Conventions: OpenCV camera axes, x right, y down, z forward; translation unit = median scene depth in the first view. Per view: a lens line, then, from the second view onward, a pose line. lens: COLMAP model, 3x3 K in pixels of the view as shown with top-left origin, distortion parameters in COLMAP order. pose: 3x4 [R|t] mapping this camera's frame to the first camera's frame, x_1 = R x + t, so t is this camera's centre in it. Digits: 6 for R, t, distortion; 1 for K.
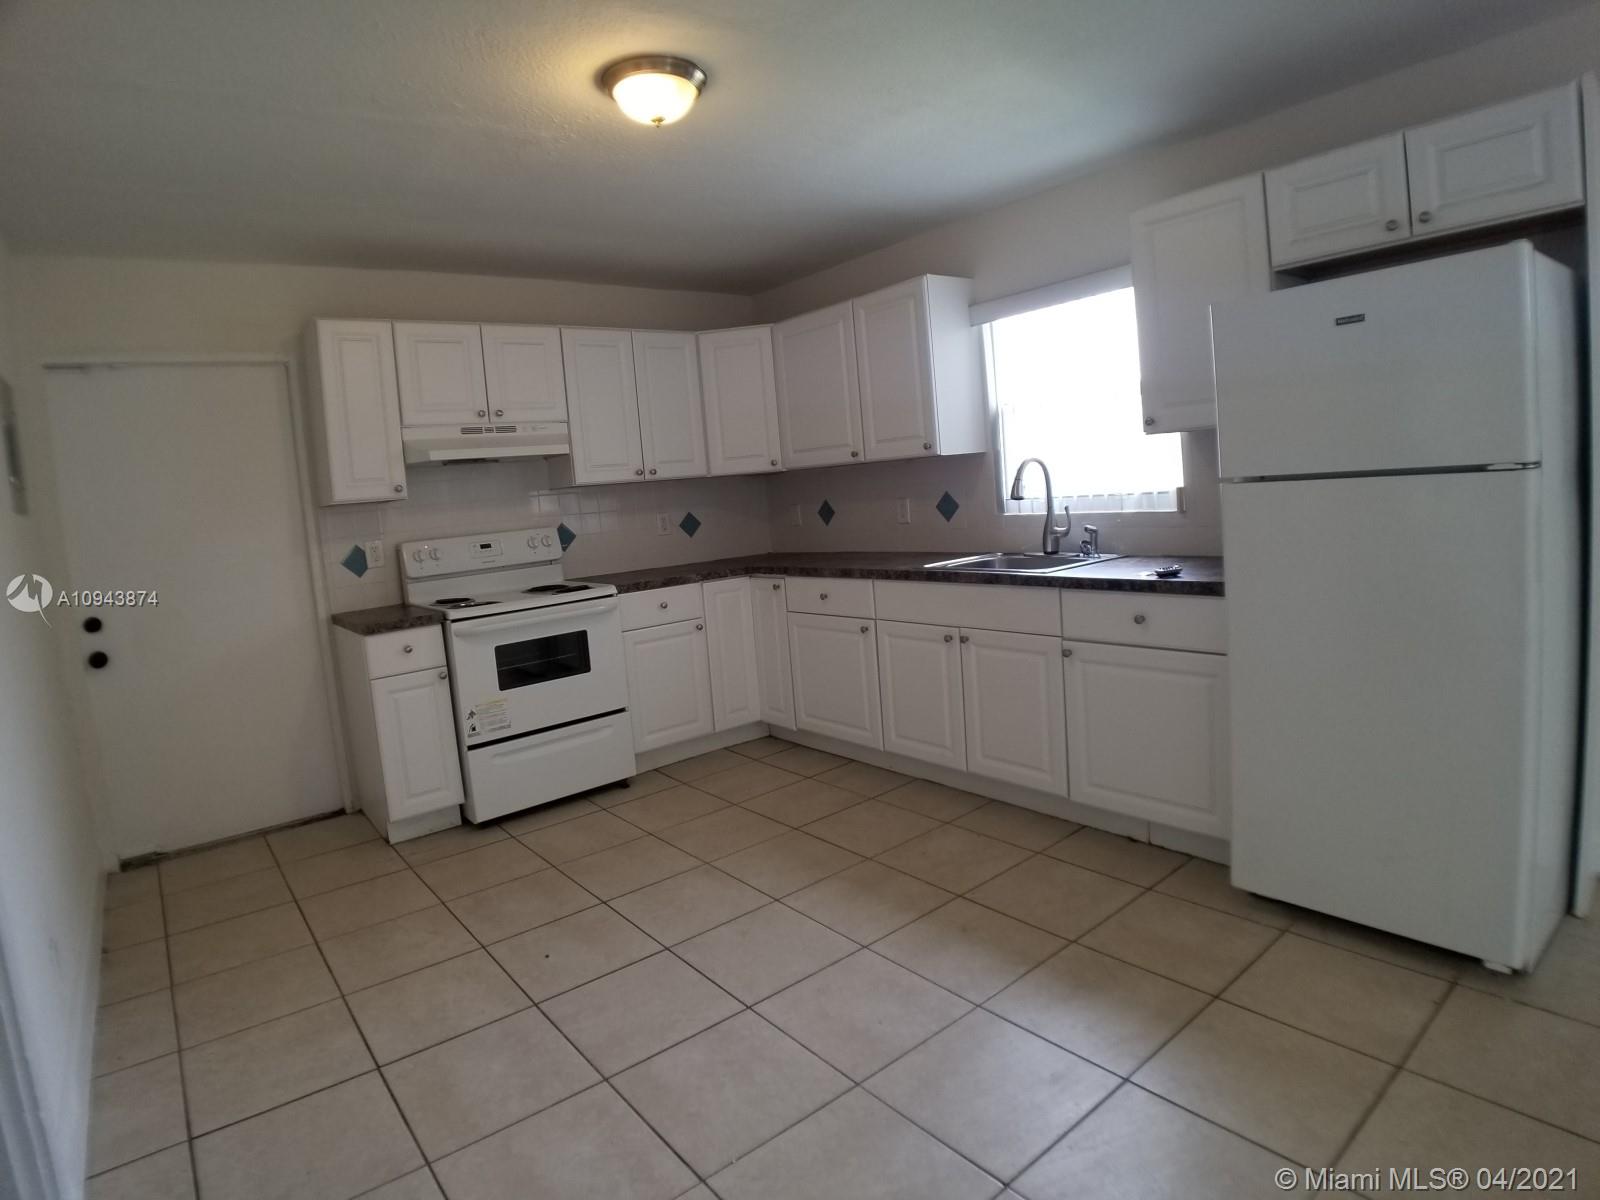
lens RADIAL K [[876.1, 0, 805.4], [0, 876.1, 585.0], [0, 0, 1]] dist [-0.076804, -0.000661]
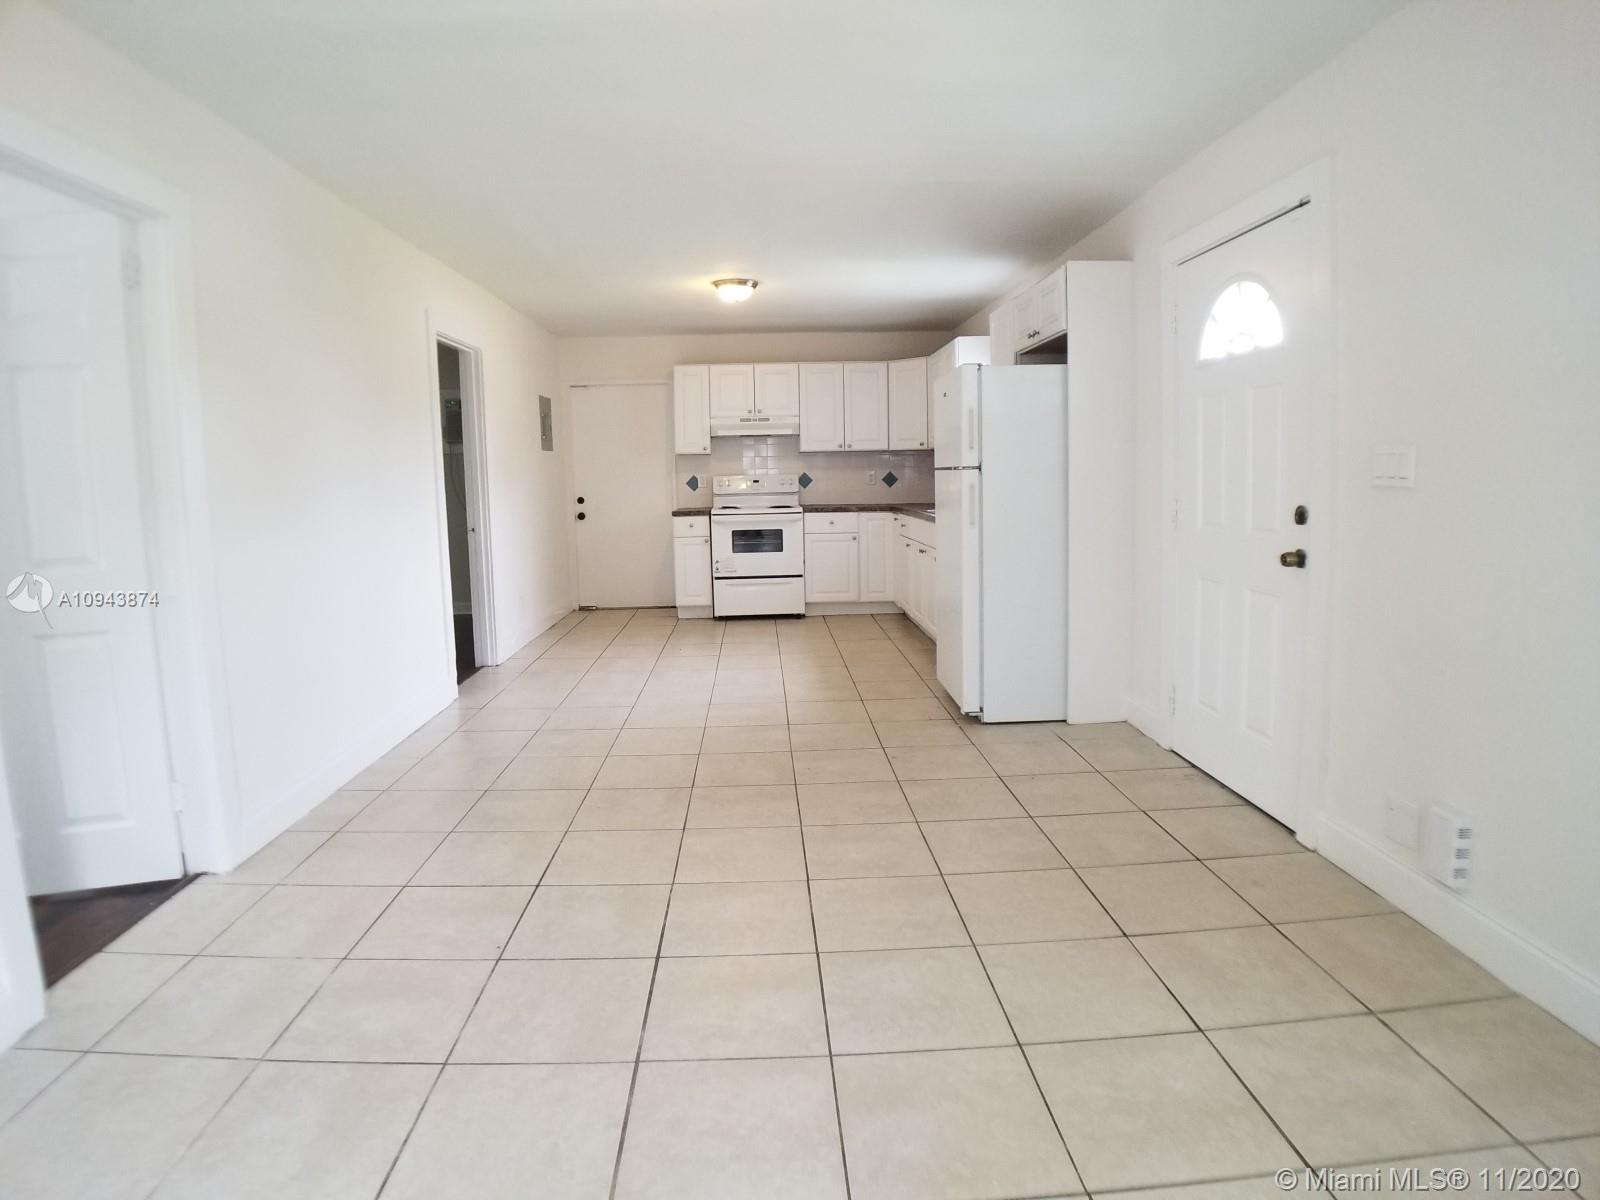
lens RADIAL K [[879.7, 0, 770.2], [0, 879.7, 585.1], [0, 0, 1]] dist [-0.074035, 0.001303]
pose [[0.797418, 0.141957, -0.586491, 0.852365], [-0.112595, 0.989868, 0.086504, 0.009898], [0.592829, -0.002944, 0.805323, -0.540129]]
